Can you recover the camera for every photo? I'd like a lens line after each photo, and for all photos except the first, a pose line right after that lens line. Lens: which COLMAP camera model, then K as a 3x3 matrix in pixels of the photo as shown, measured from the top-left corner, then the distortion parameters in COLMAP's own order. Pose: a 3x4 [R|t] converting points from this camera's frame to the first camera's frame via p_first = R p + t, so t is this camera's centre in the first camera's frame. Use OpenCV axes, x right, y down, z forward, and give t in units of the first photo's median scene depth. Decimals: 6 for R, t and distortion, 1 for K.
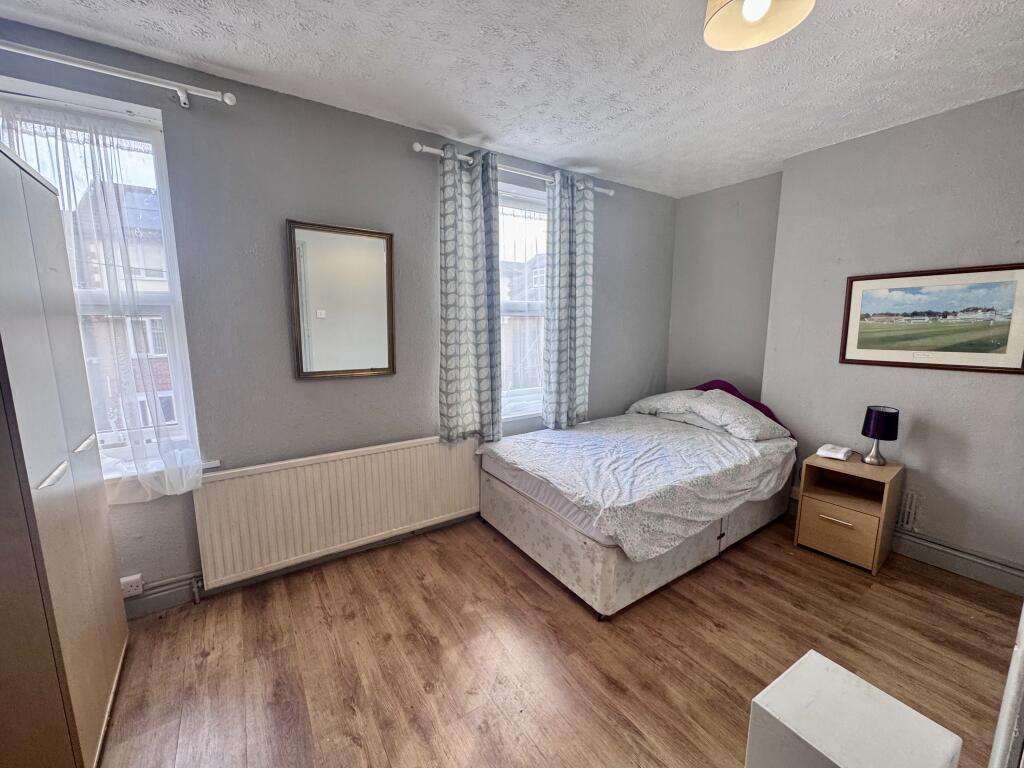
lens RADIAL K [[405.8, 0, 512.2], [0, 405.8, 382.2], [0, 0, 1]] dist [-0.005144, 0.000575]
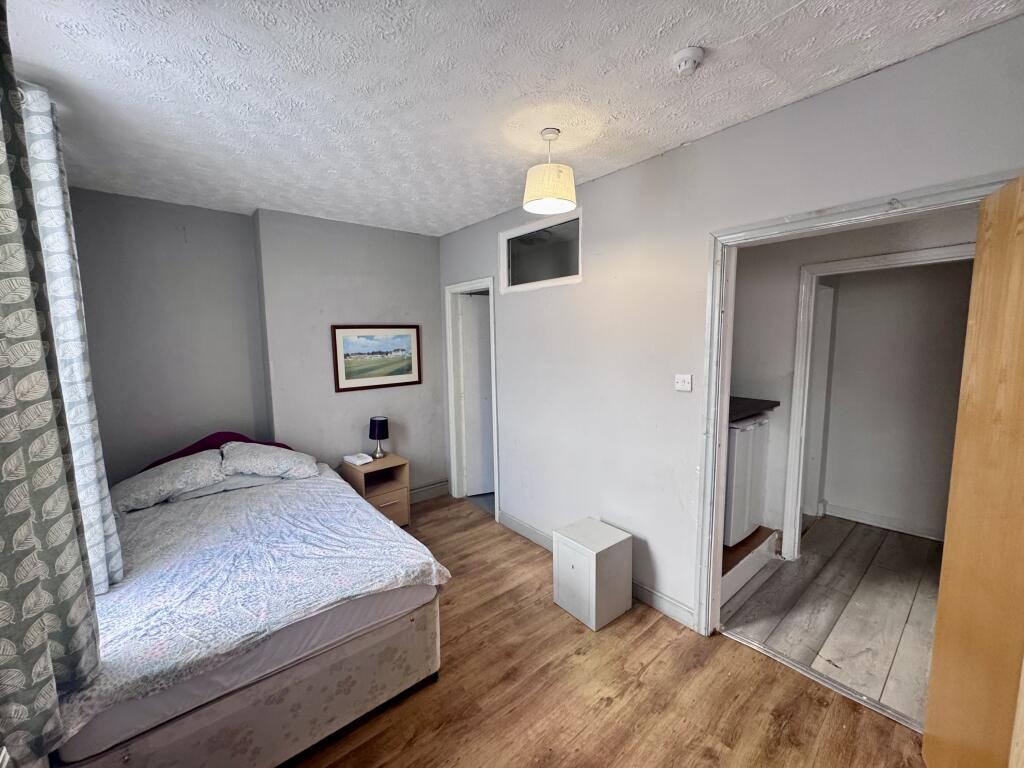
lens RADIAL K [[405.8, 0, 512.2], [0, 405.8, 382.2], [0, 0, 1]] dist [-0.005144, 0.000575]
pose [[-0.109088, -0.102545, 0.988729, -0.557208], [0.164922, 0.979012, 0.119733, -0.155888], [-0.980255, 0.176124, -0.089886, 0.636561]]
